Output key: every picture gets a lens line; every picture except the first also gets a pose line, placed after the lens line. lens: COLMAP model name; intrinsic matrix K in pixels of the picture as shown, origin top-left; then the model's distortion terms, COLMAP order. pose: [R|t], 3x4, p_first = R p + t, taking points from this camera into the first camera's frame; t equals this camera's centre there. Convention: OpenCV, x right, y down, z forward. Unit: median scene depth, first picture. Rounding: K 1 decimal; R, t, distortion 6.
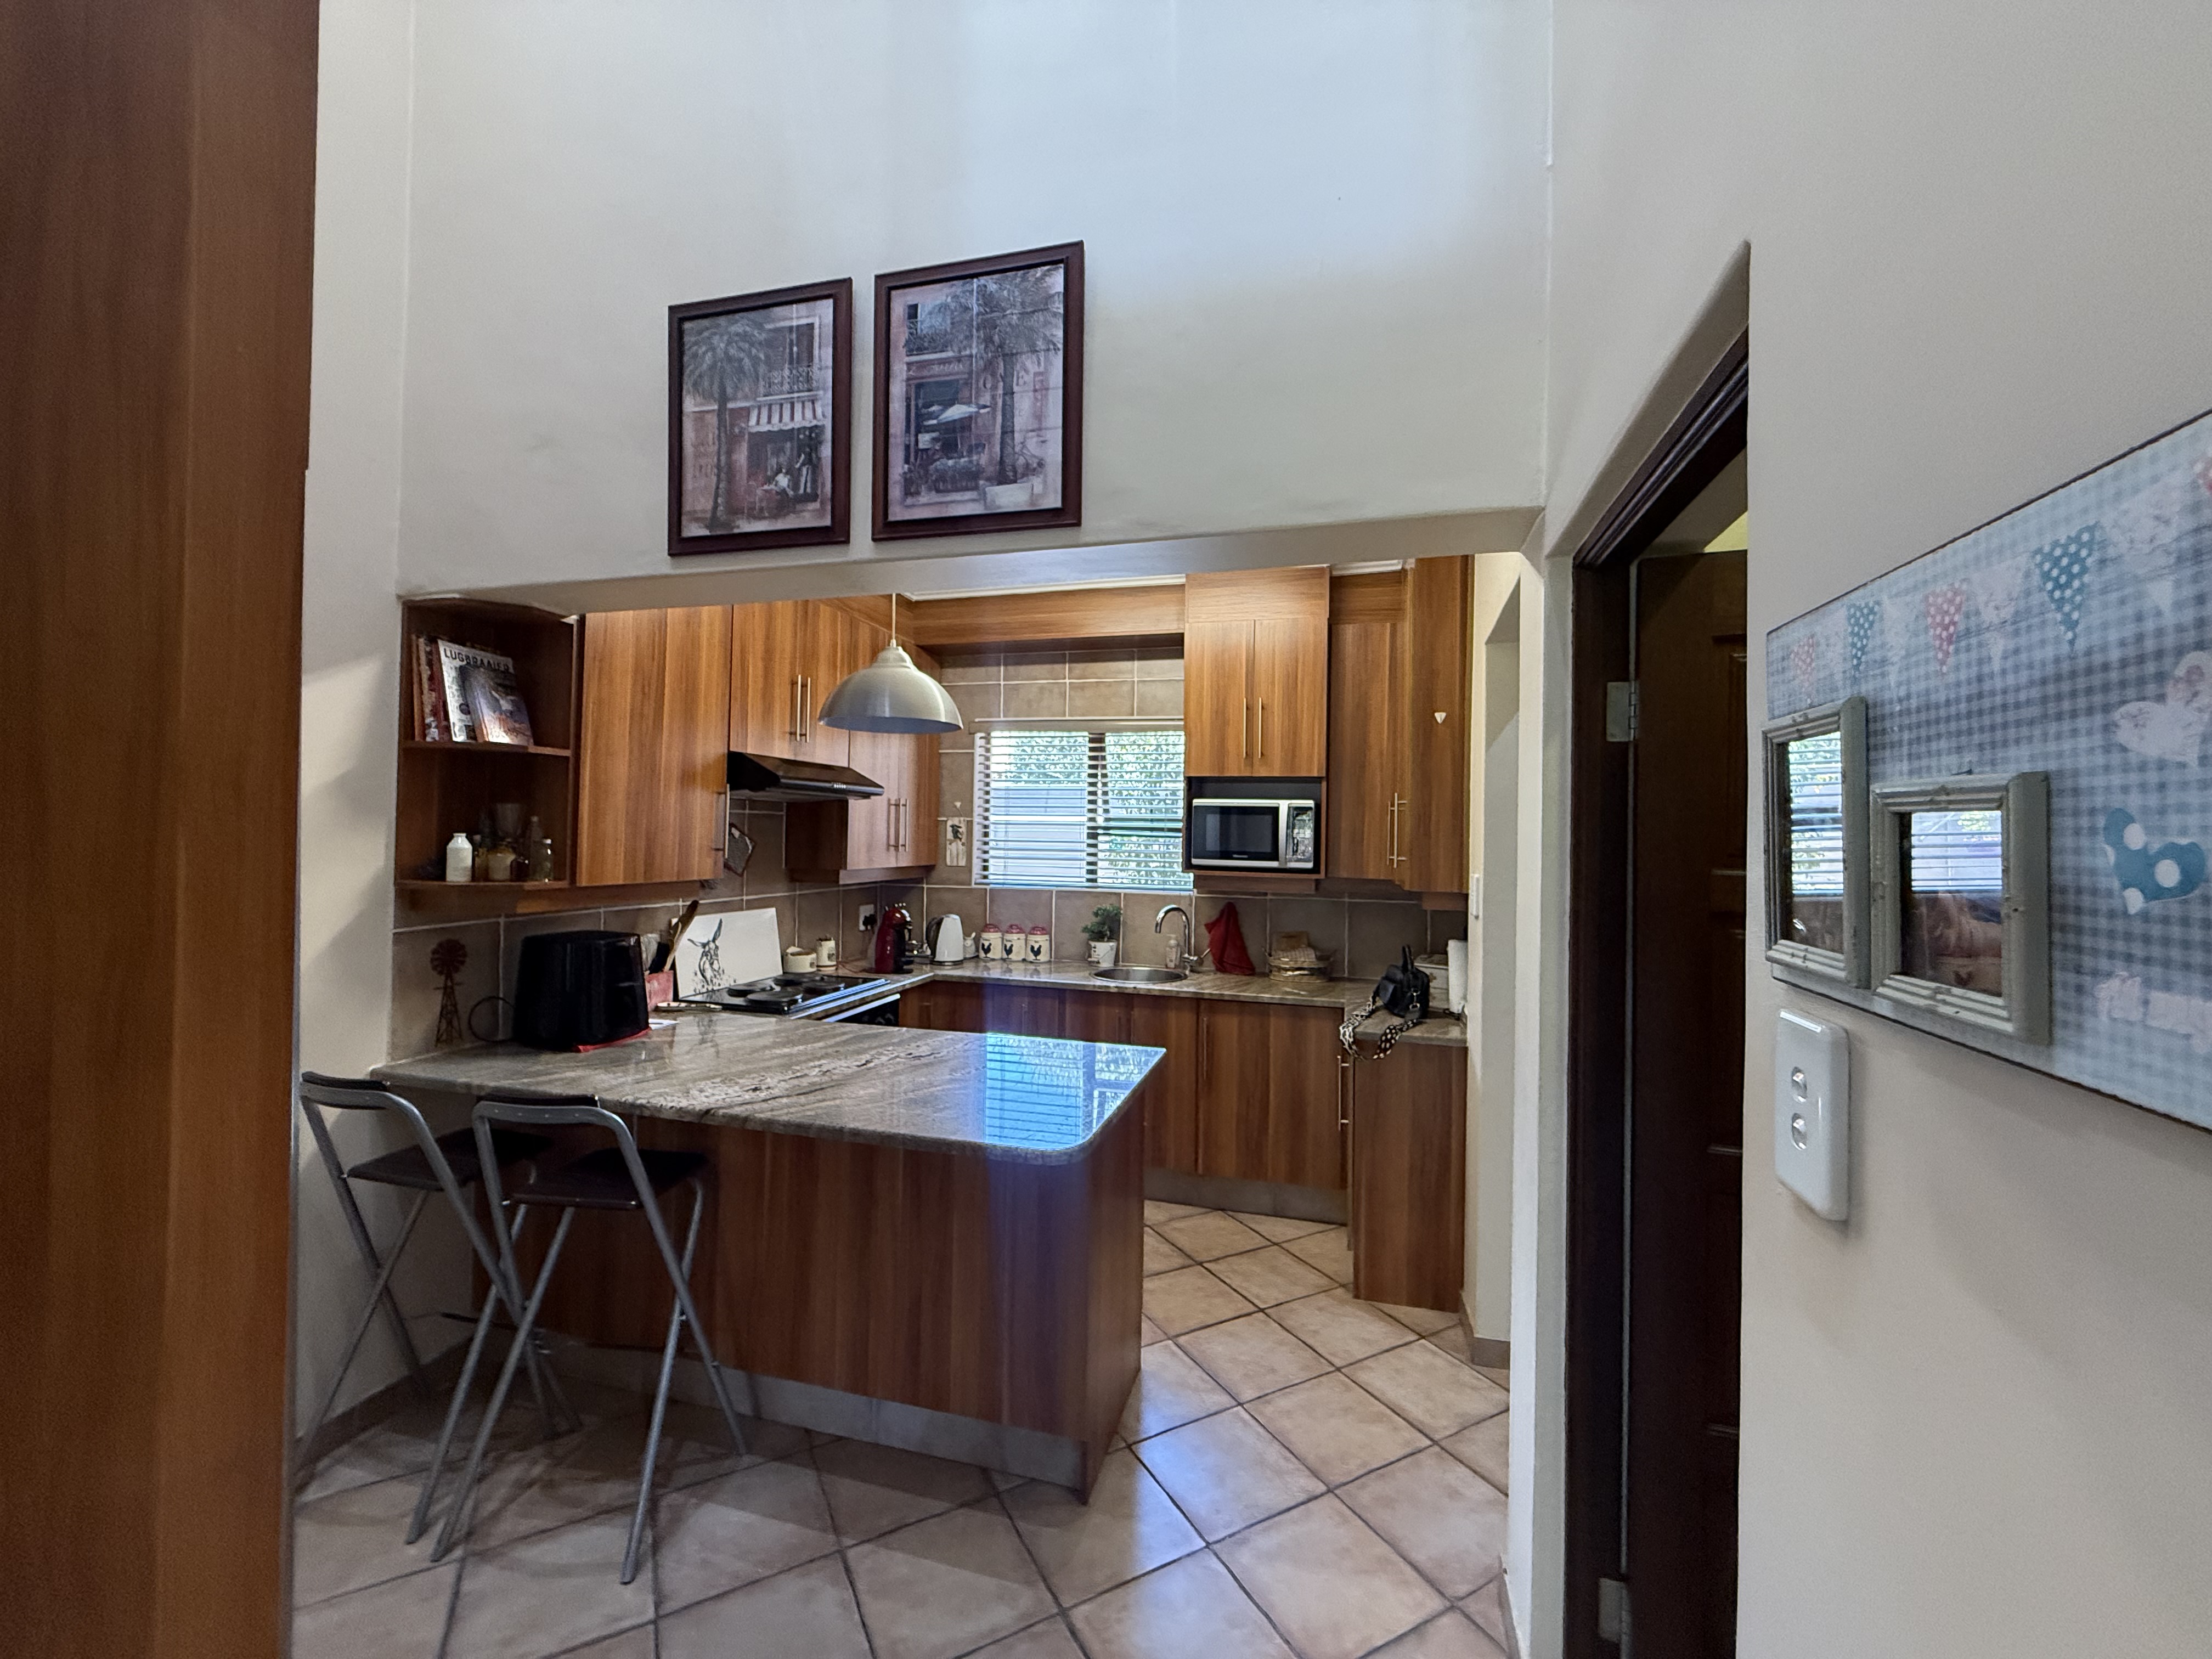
lens RADIAL K [[879.1, 0, 1105.5], [0, 879.1, 826.9], [0, 0, 1]] dist [0.001077, -0.000515]
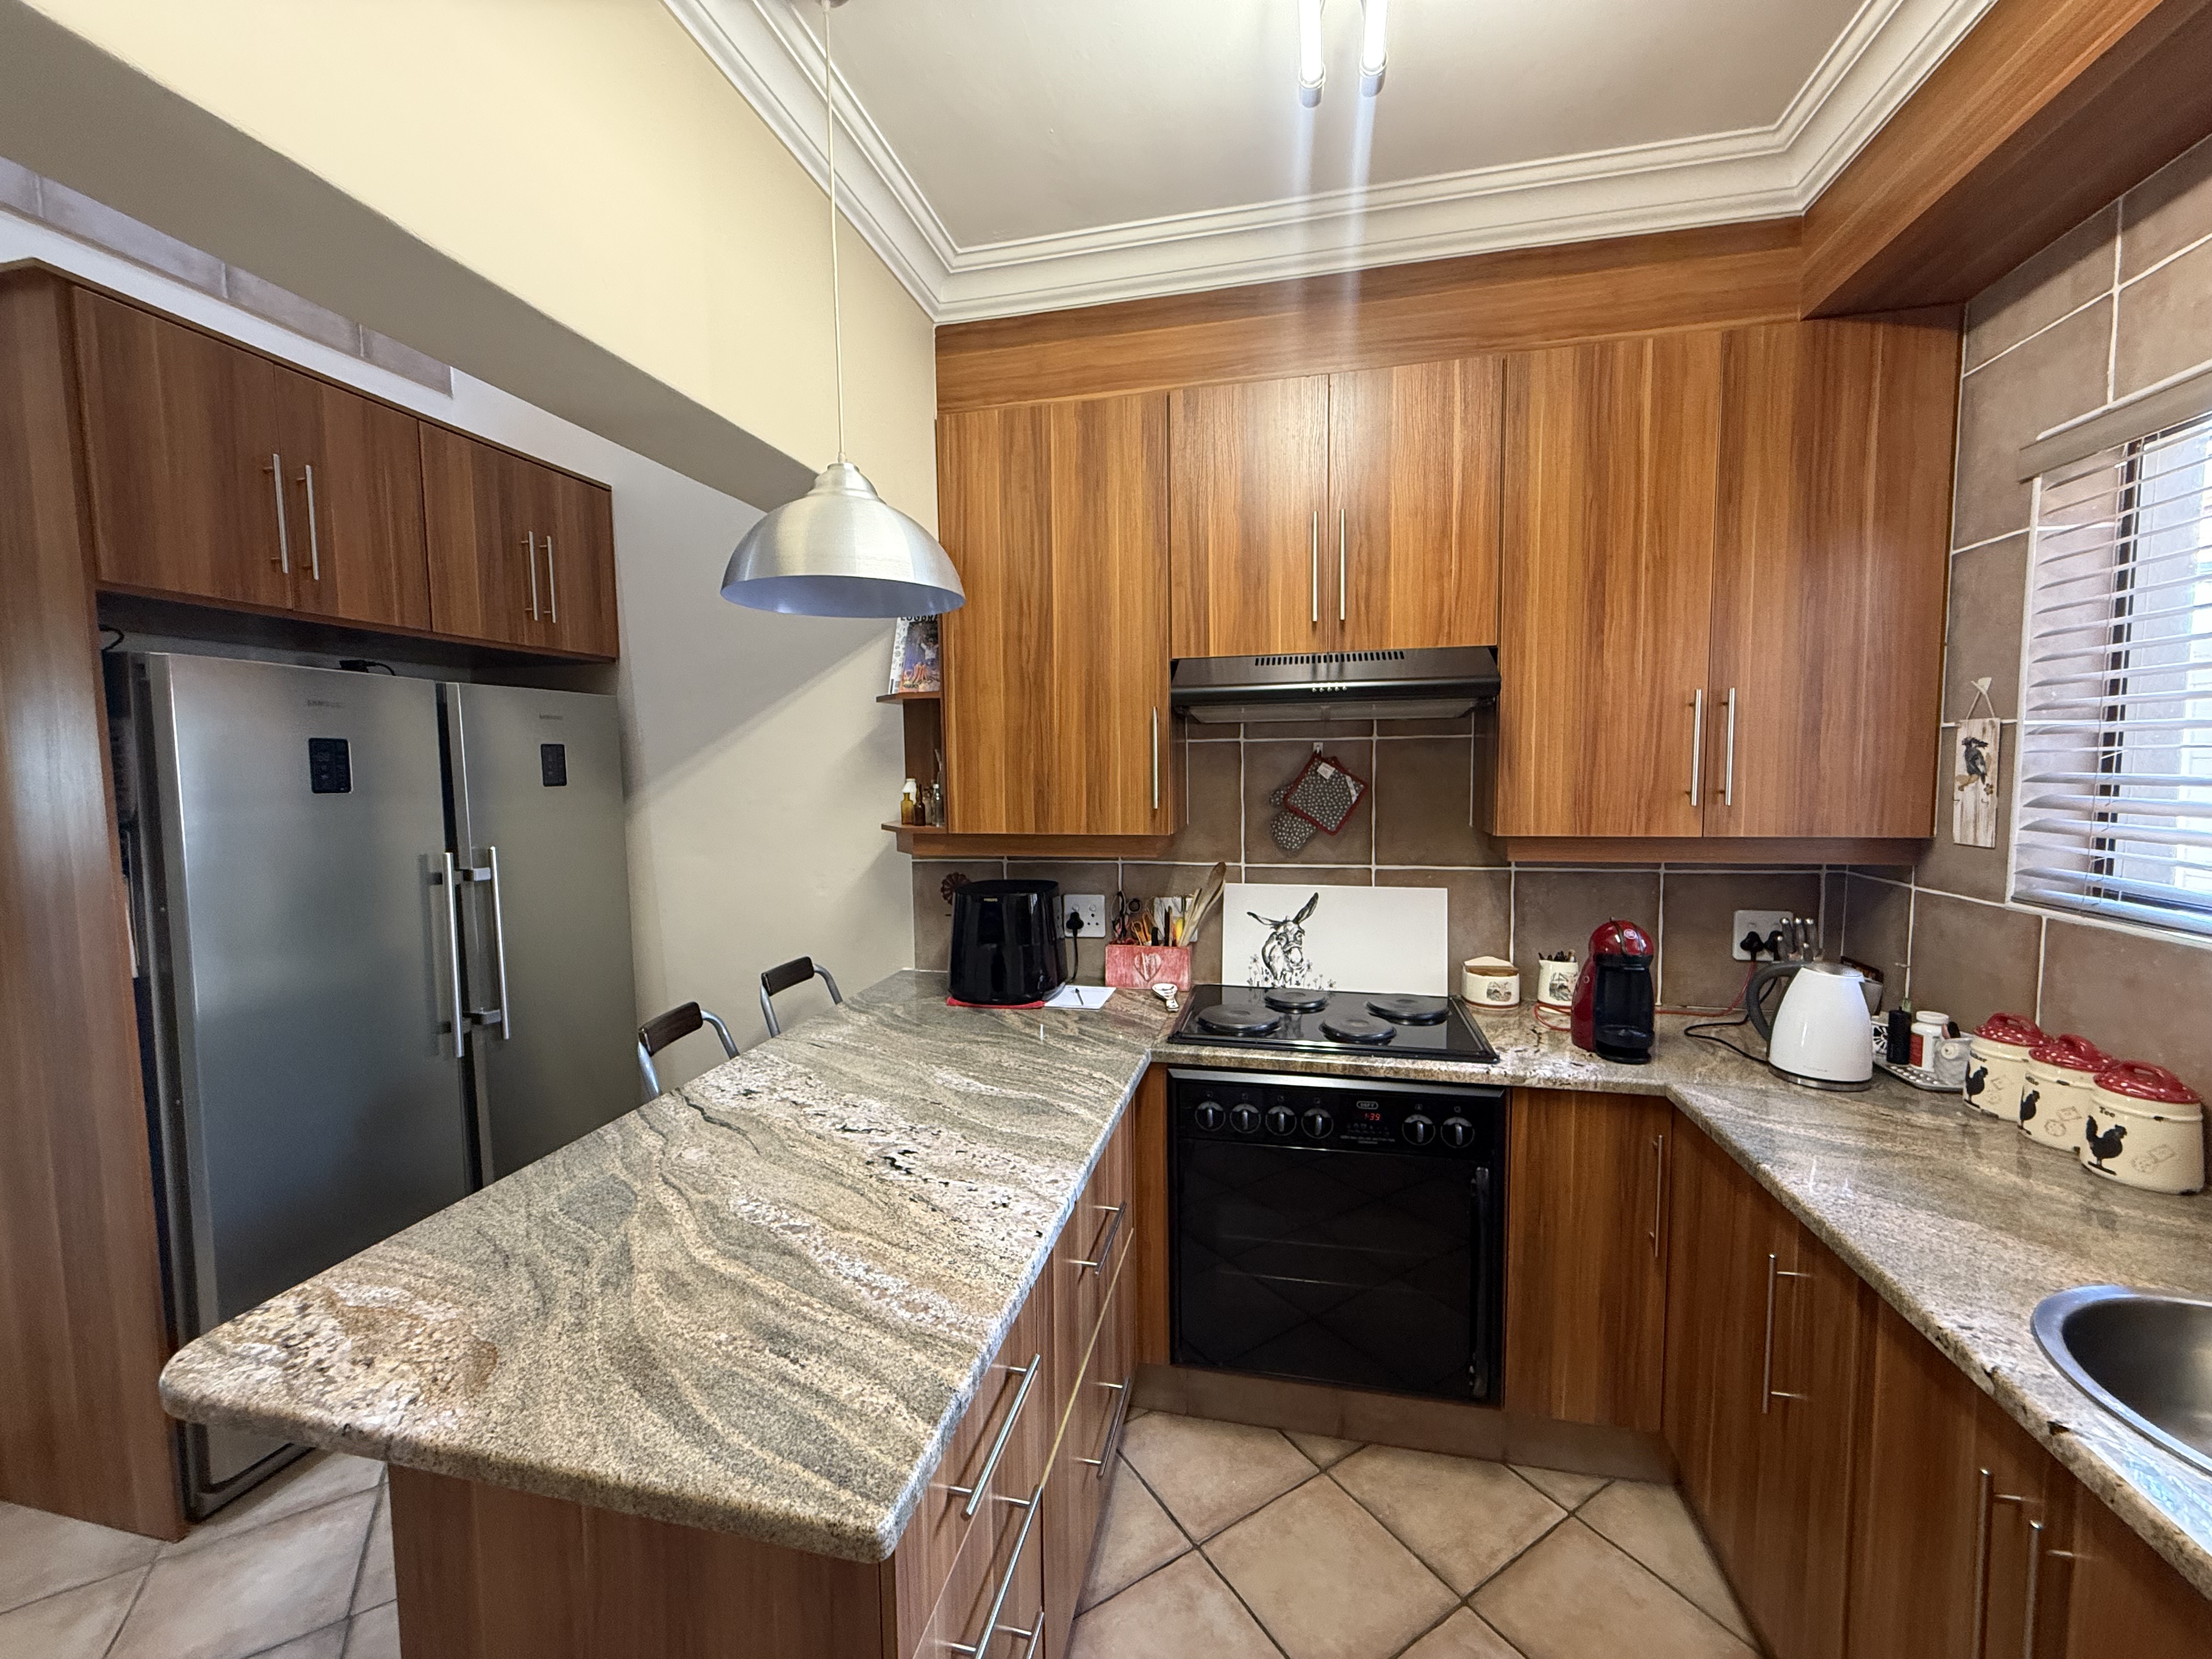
lens RADIAL K [[879.1, 0, 1099.5], [0, 879.1, 824.0], [0, 0, 1]] dist [0.001077, -0.000515]
pose [[0.042361, 0.053442, -0.997672, 0.247382], [0.024285, 0.998218, 0.054503, 0.005678], [0.998807, -0.026537, 0.040988, 0.758918]]
